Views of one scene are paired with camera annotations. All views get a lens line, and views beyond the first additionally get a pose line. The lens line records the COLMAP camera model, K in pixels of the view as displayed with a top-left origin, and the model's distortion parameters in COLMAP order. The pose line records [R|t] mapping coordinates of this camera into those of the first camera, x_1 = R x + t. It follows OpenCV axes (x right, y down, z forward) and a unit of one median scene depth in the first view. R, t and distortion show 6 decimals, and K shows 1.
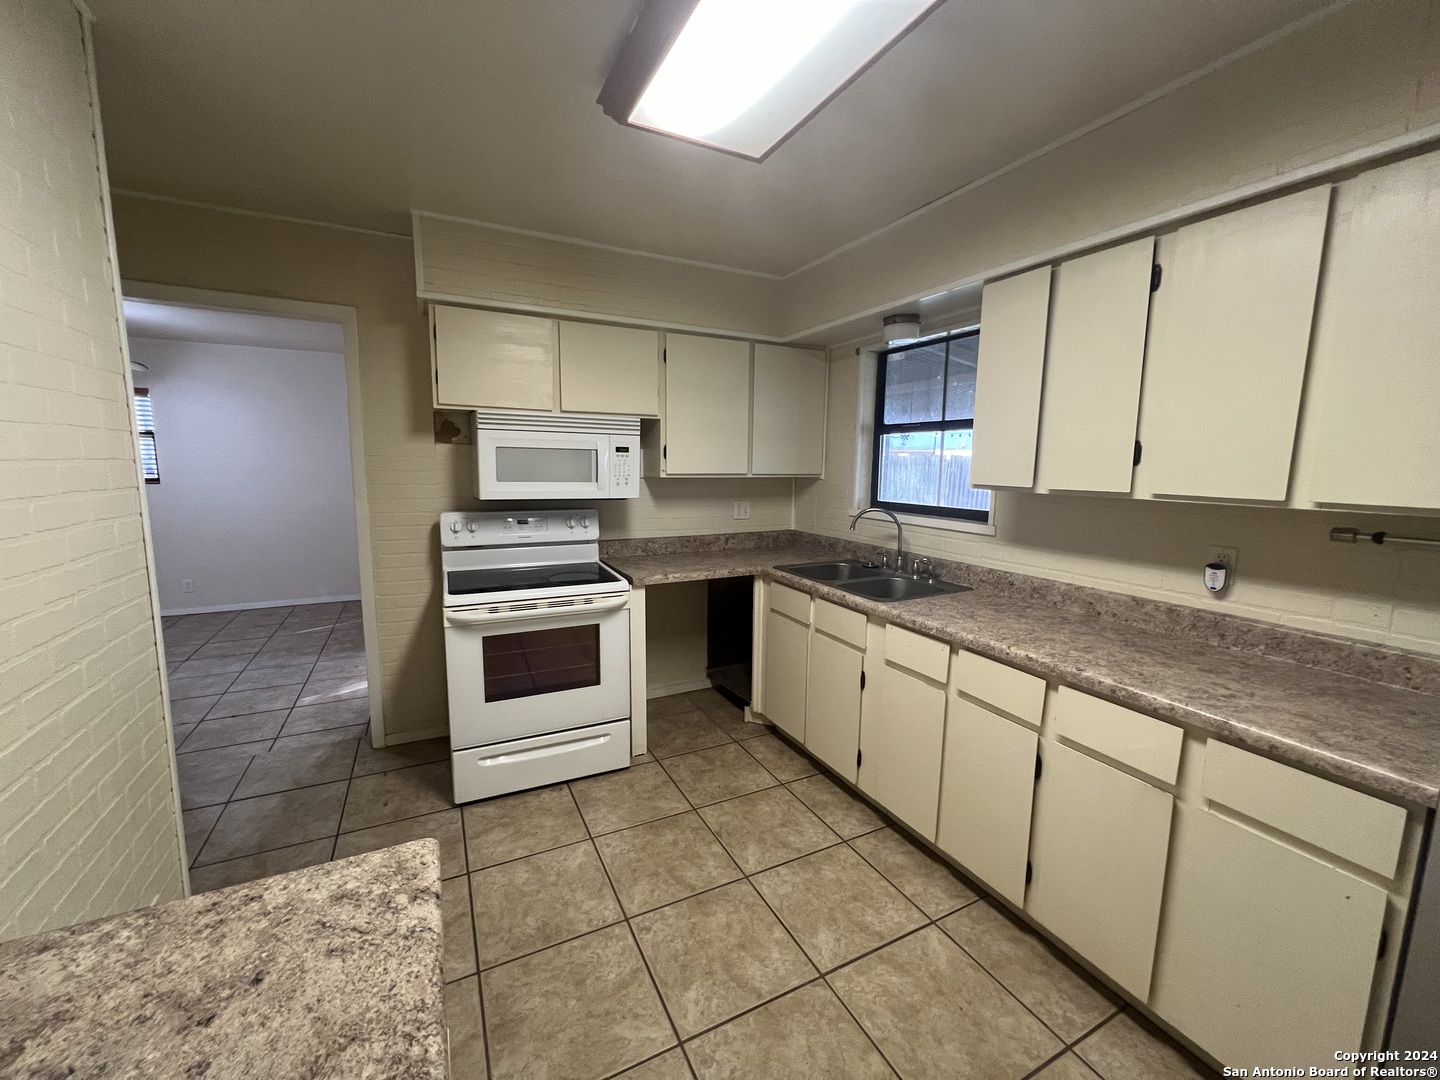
lens RADIAL K [[580.6, 0, 720.0], [0, 580.6, 540.0], [0, 0, 1]] dist [-0.004563, -0.000148]
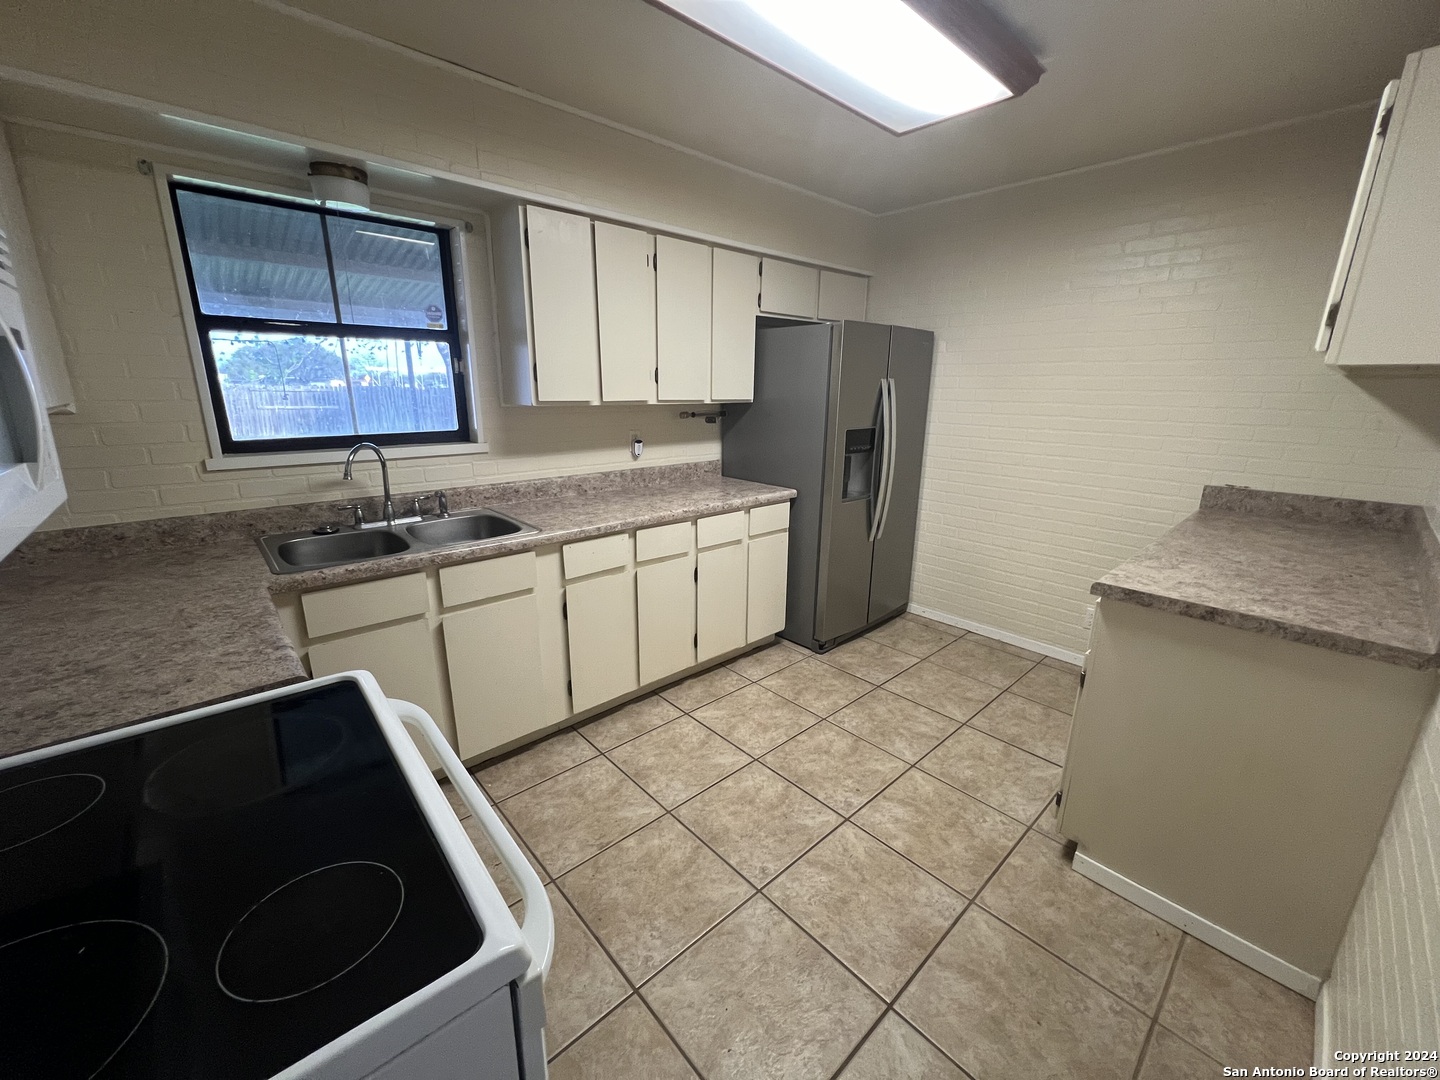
lens RADIAL K [[571.8, 0, 720.0], [0, 571.8, 540.0], [0, 0, 1]] dist [-0.002730, -0.000149]
pose [[-0.270539, -0.267139, 0.924903, -0.831834], [0.117779, 0.944328, 0.307201, -0.164711], [-0.955477, 0.192044, -0.224015, 1.143572]]
